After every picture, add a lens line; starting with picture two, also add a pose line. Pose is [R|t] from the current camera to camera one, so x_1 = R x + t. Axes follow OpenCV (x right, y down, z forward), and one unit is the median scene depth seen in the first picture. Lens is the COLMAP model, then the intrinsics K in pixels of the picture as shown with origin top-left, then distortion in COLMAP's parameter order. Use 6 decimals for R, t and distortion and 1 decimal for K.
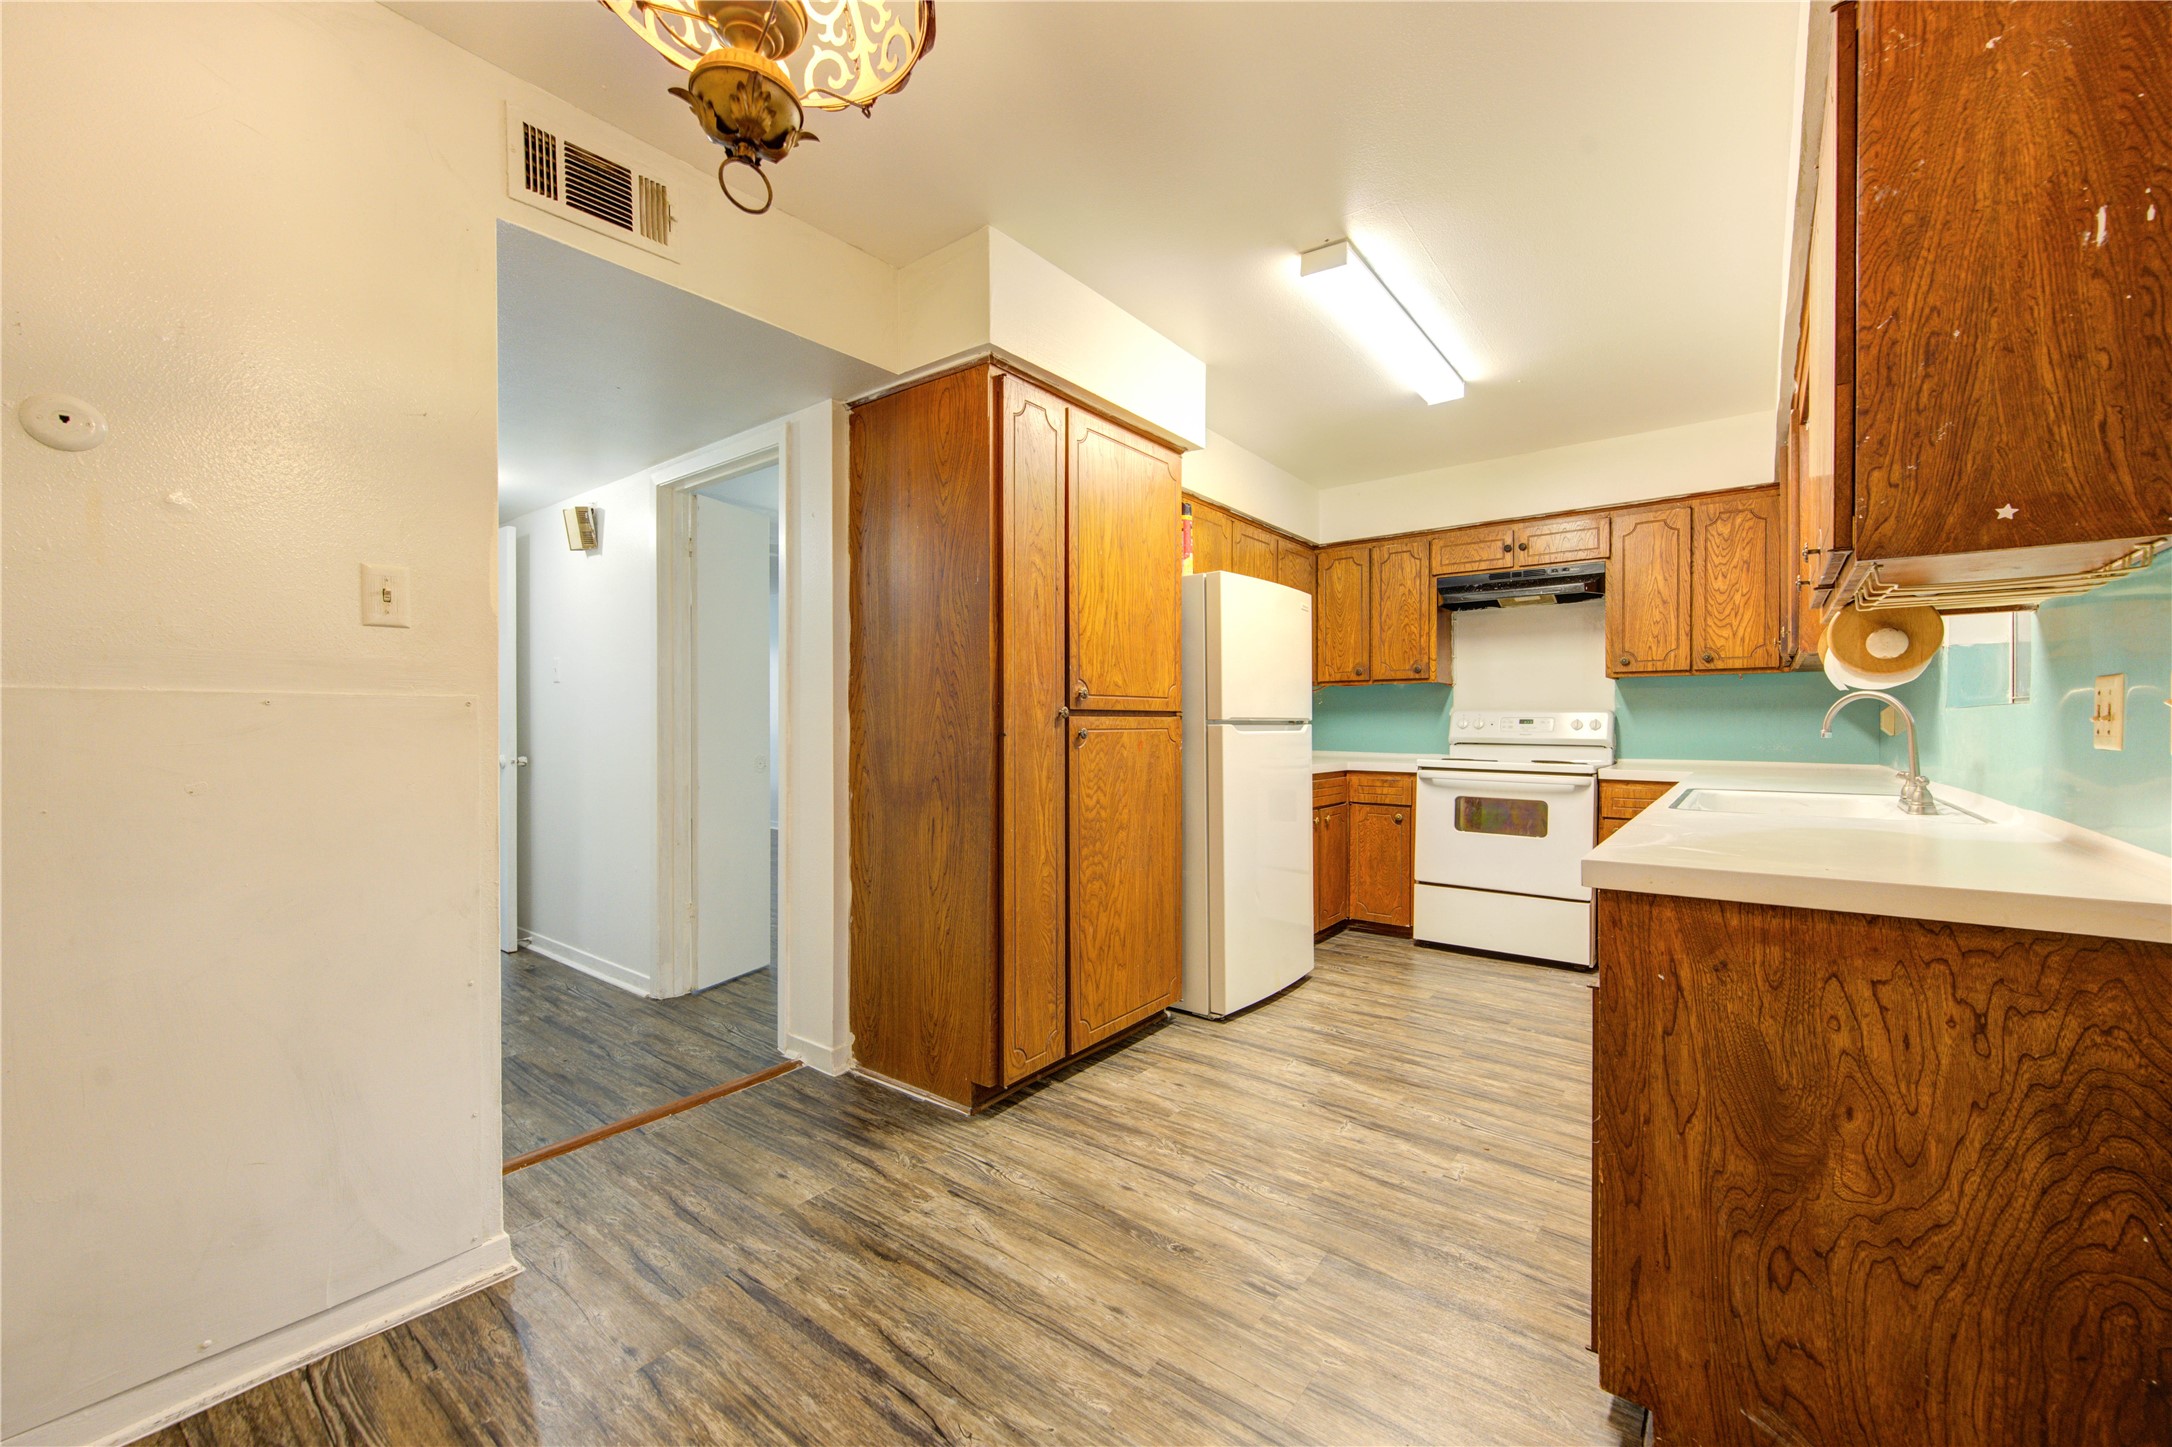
lens RADIAL K [[850.0, 0, 1061.6], [0, 850.0, 730.9], [0, 0, 1]] dist [0.000191, -0.000038]
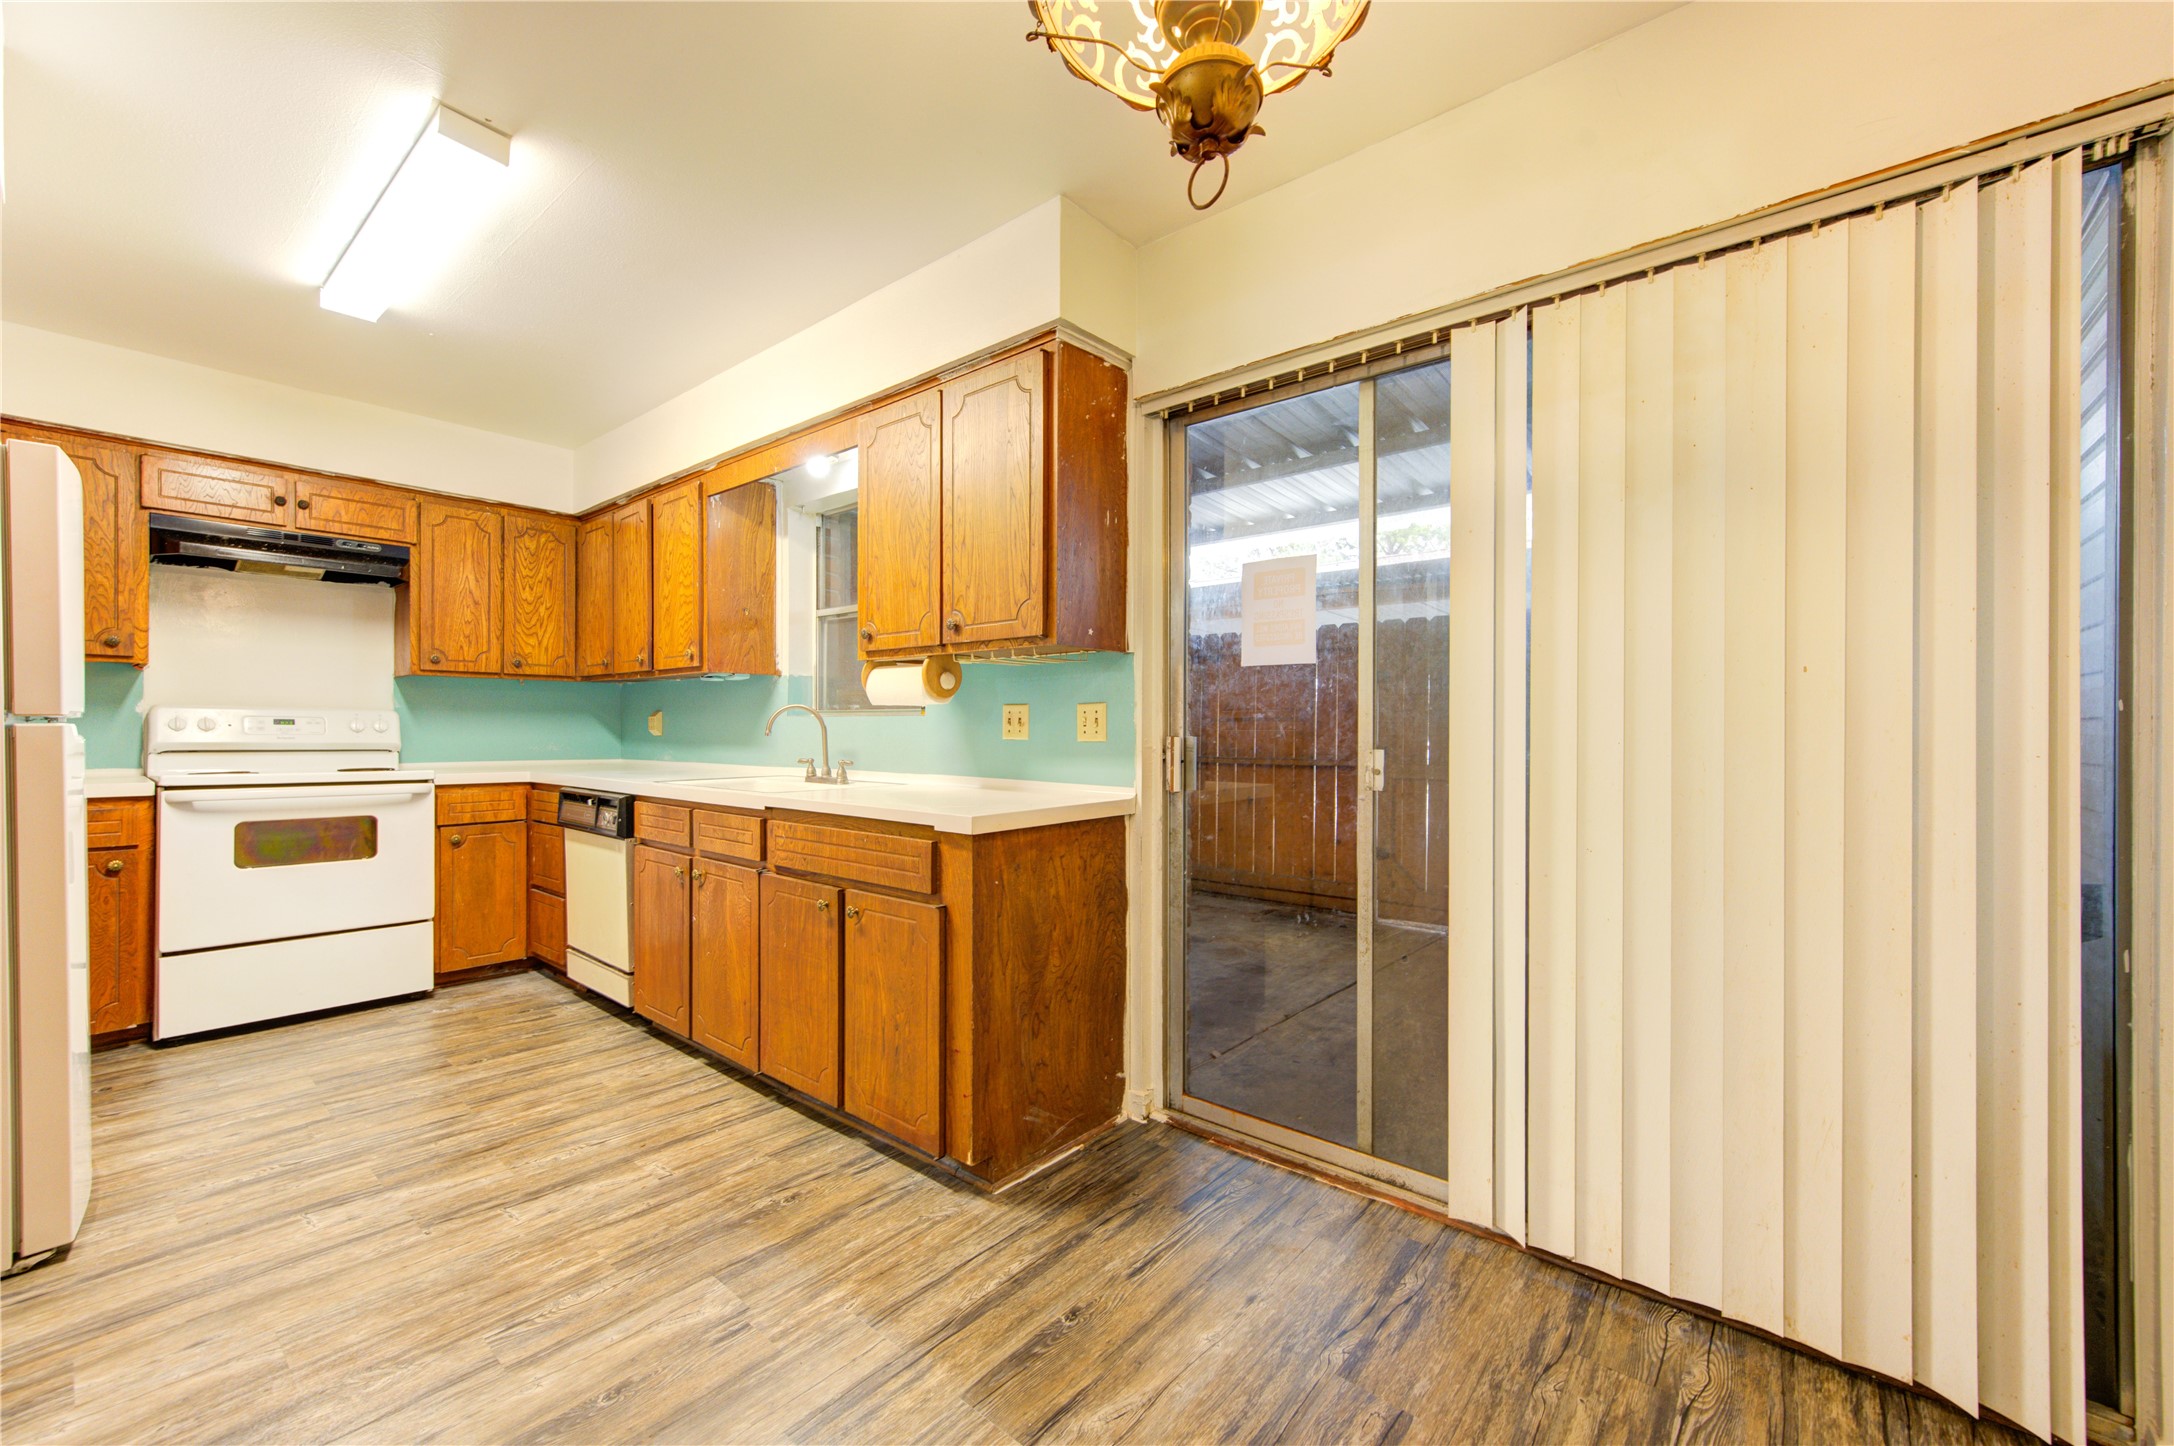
lens RADIAL K [[874.3, 0, 1122.7], [0, 874.3, 730.7], [0, 0, 1]] dist [-0.000072, -0.000148]
pose [[-0.007457, -0.000871, 0.999972, -0.329613], [0.003870, 0.999992, 0.000900, -0.000382], [-0.999965, 0.003876, -0.007453, 0.263411]]
